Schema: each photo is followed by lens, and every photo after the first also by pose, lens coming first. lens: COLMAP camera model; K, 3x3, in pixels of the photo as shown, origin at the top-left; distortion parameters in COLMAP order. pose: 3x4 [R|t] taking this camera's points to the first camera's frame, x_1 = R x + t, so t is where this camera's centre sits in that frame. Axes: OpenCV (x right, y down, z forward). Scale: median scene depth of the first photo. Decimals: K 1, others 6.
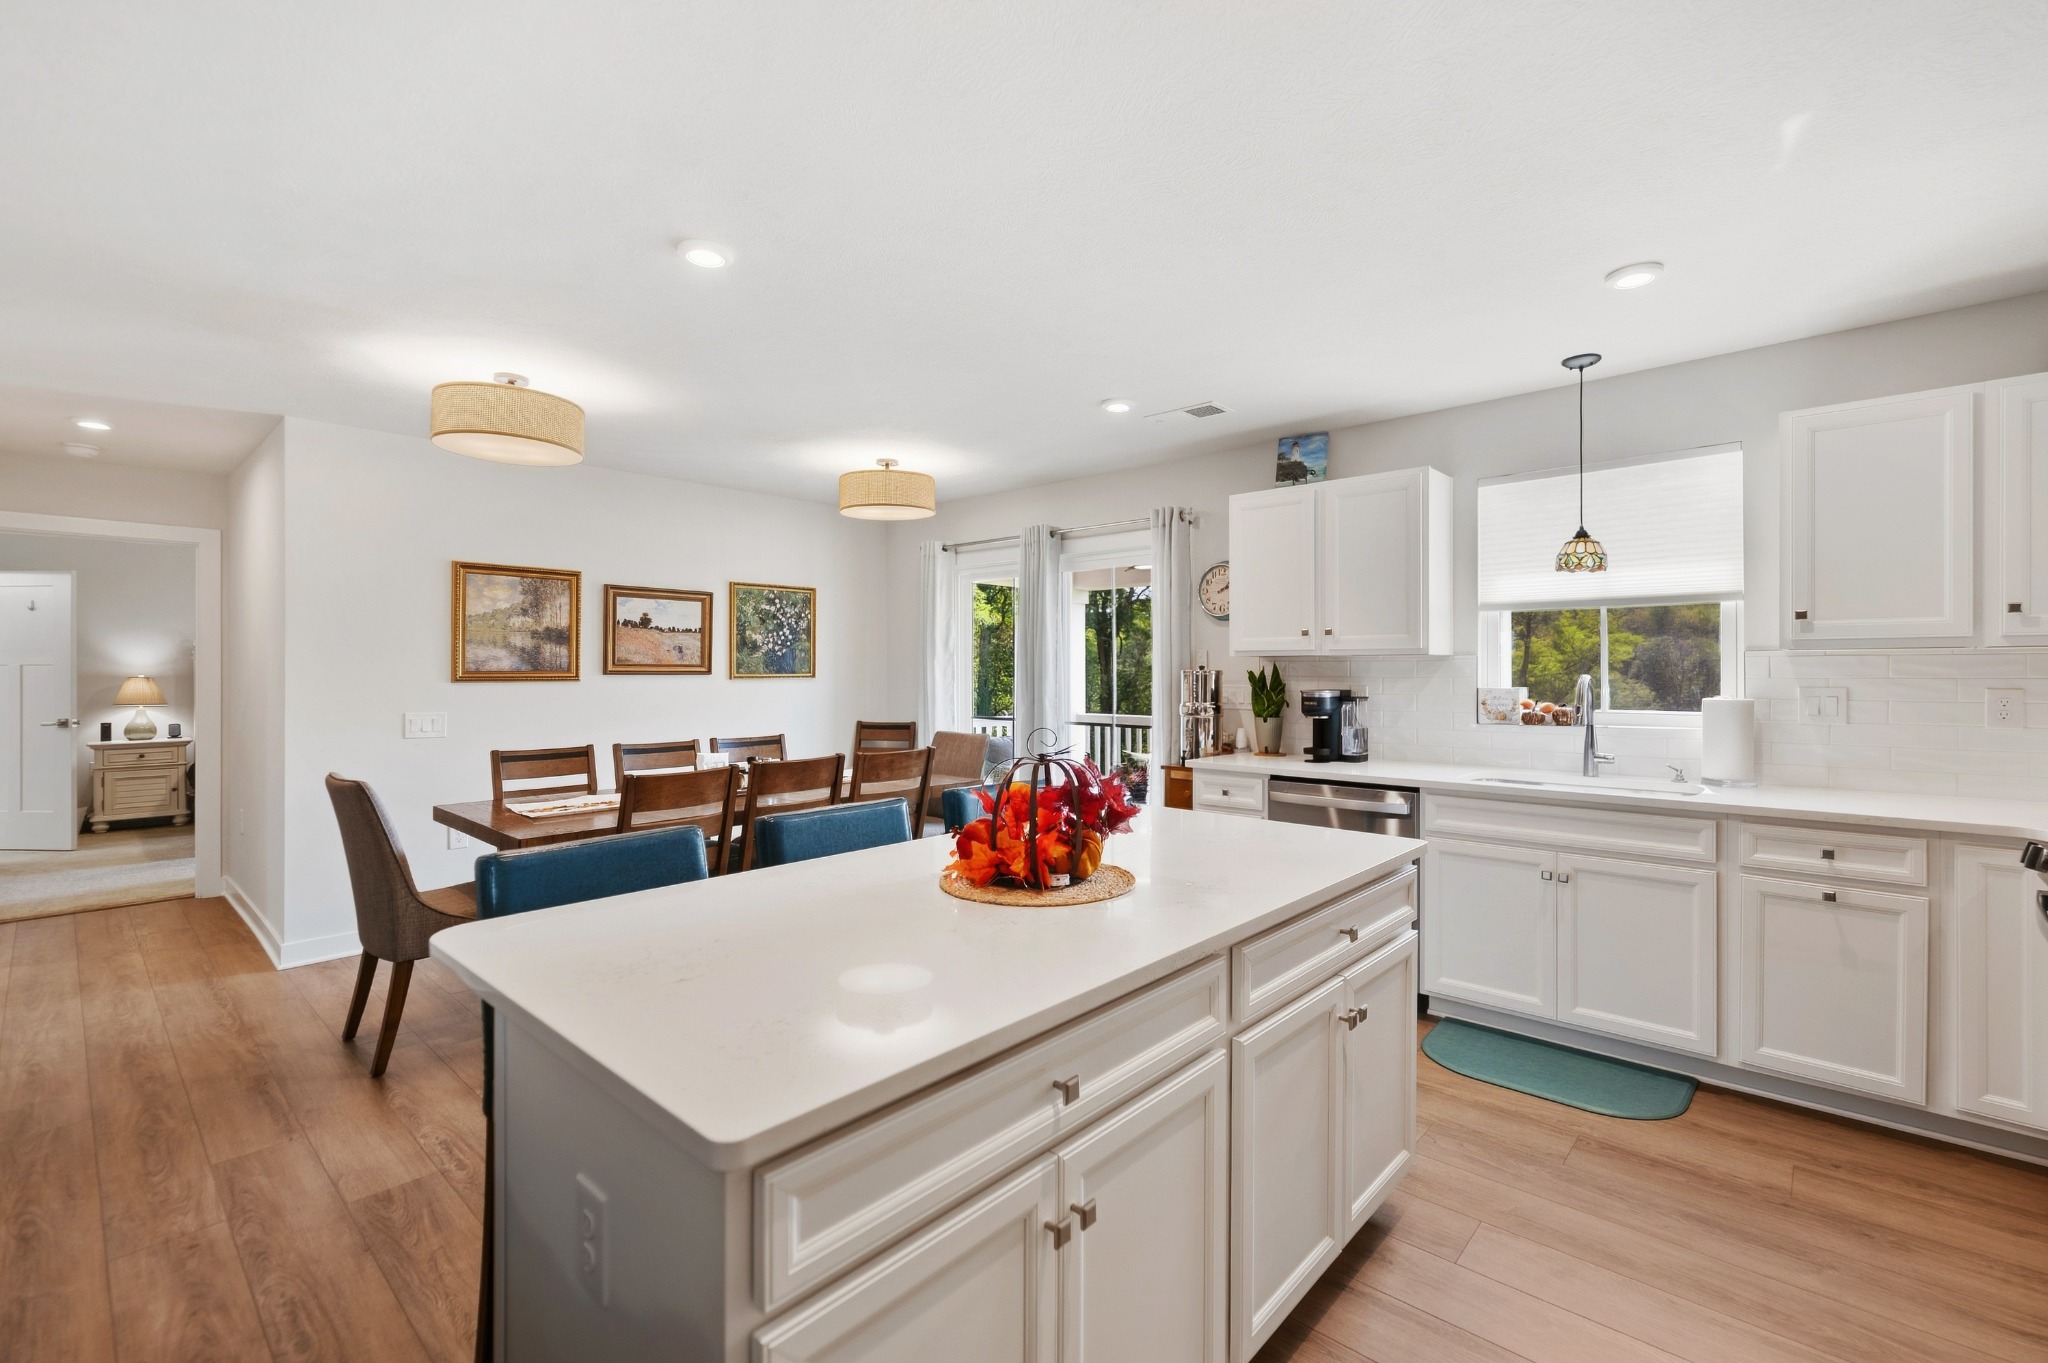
lens RADIAL K [[887.5, 0, 1035.3], [0, 887.5, 666.1], [0, 0, 1]] dist [-0.001225, 0.000275]
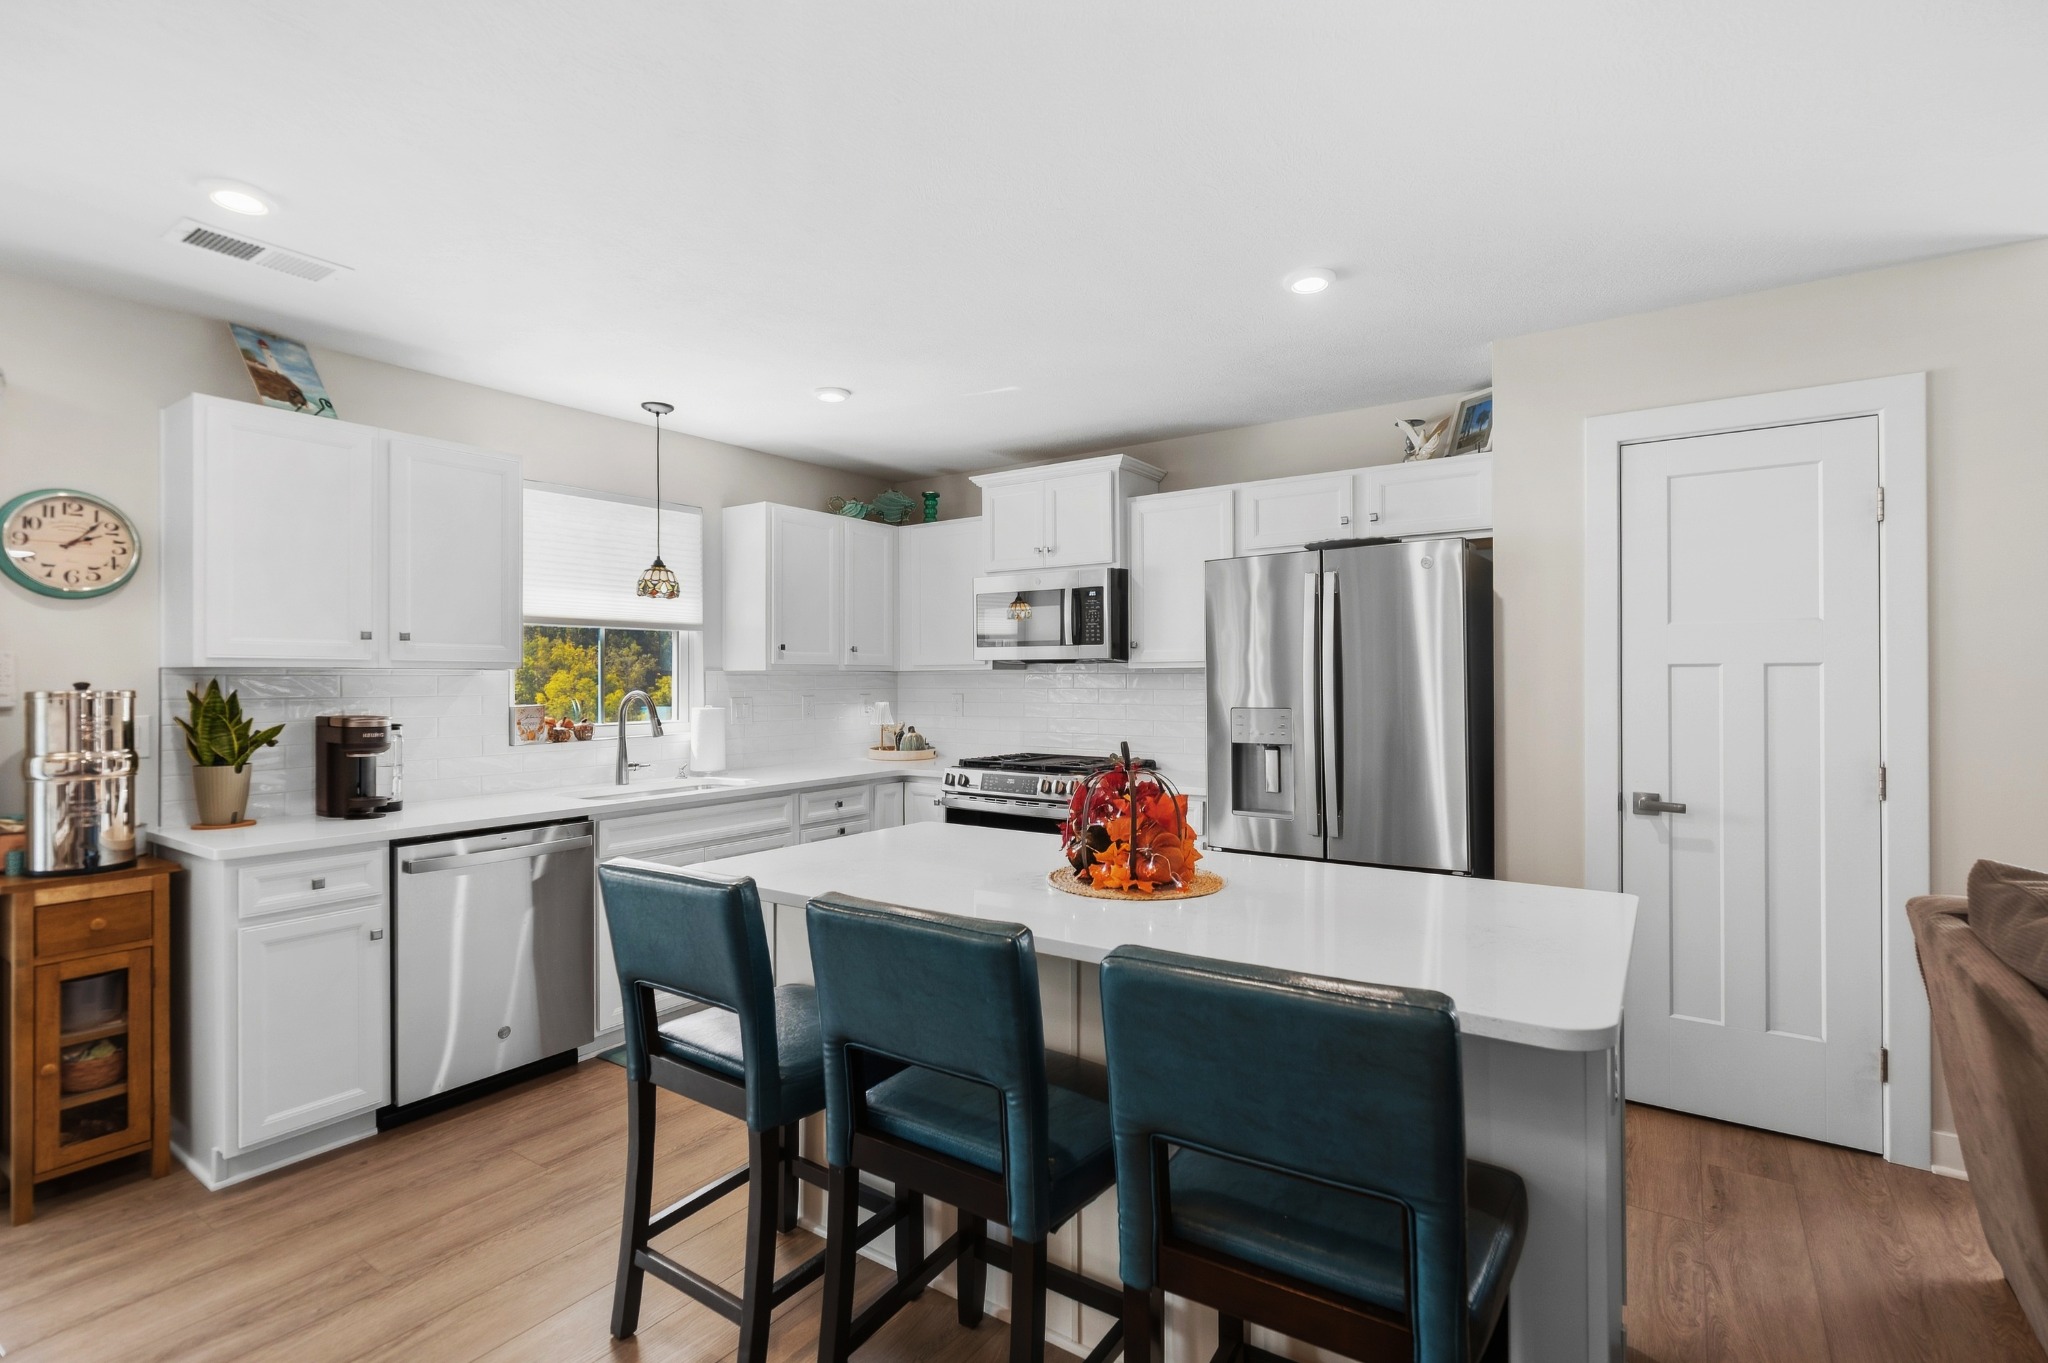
lens RADIAL K [[944.6, 0, 1035.5], [0, 944.6, 673.6], [0, 0, 1]] dist [0.004877, -0.000055]
pose [[-0.134314, 0.006483, 0.990918, -0.459880], [-0.001508, 0.999976, -0.006747, -0.002981], [-0.990938, -0.002400, -0.134301, 0.514548]]
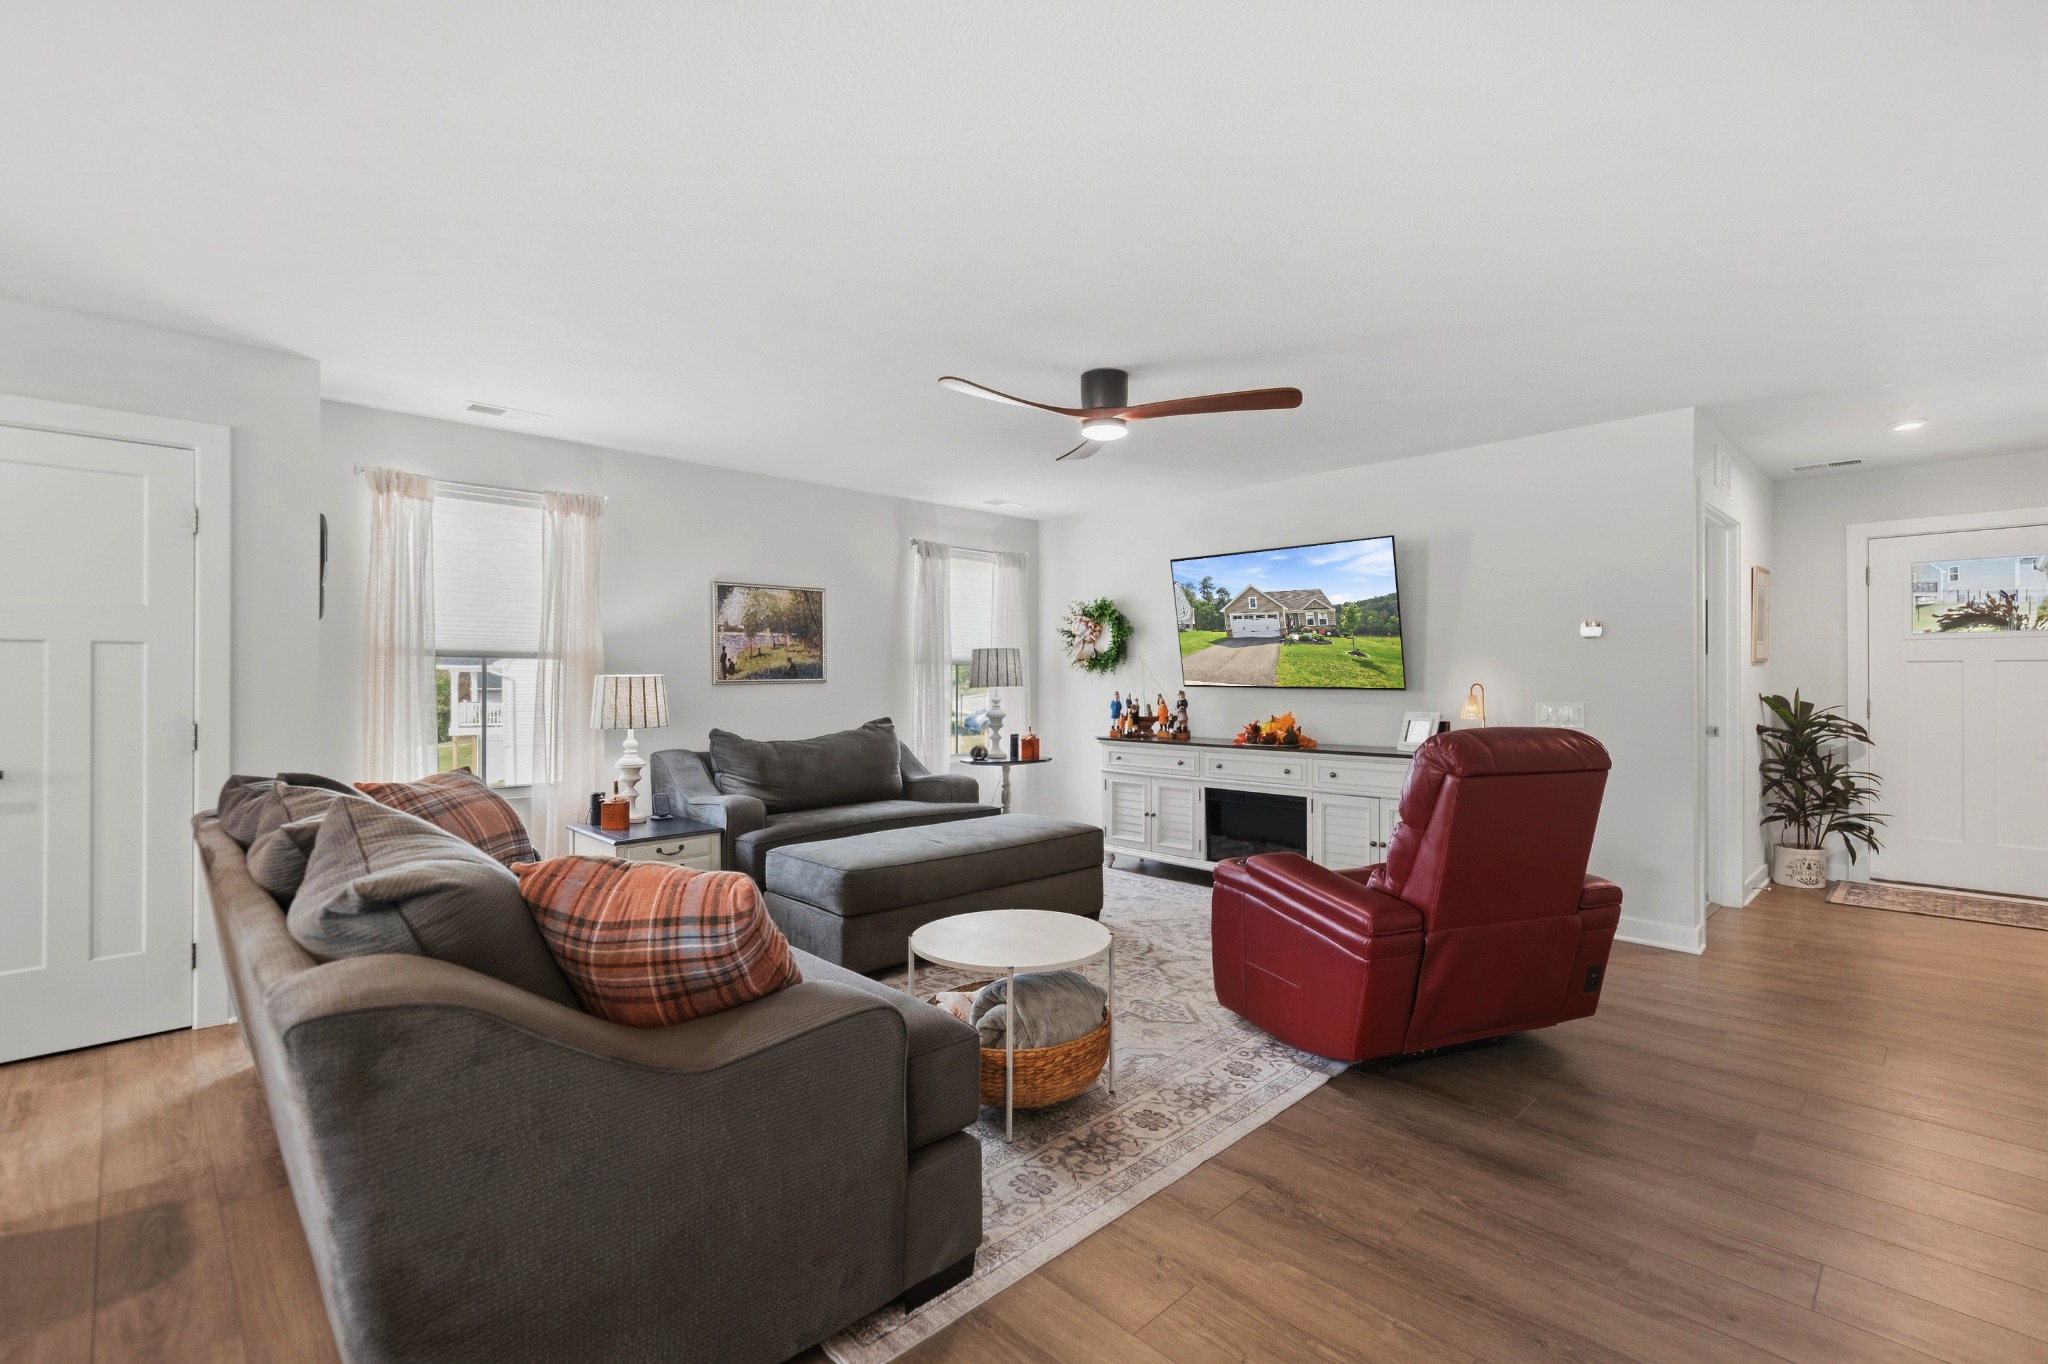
lens RADIAL K [[916.7, 0, 1024.9], [0, 916.7, 674.1], [0, 0, 1]] dist [0.002564, 0.000387]
pose [[-0.998070, 0.006335, 0.061772, -0.659247], [0.005551, 0.999902, -0.012856, 0.023809], [-0.061847, -0.012488, -0.998008, 0.609574]]
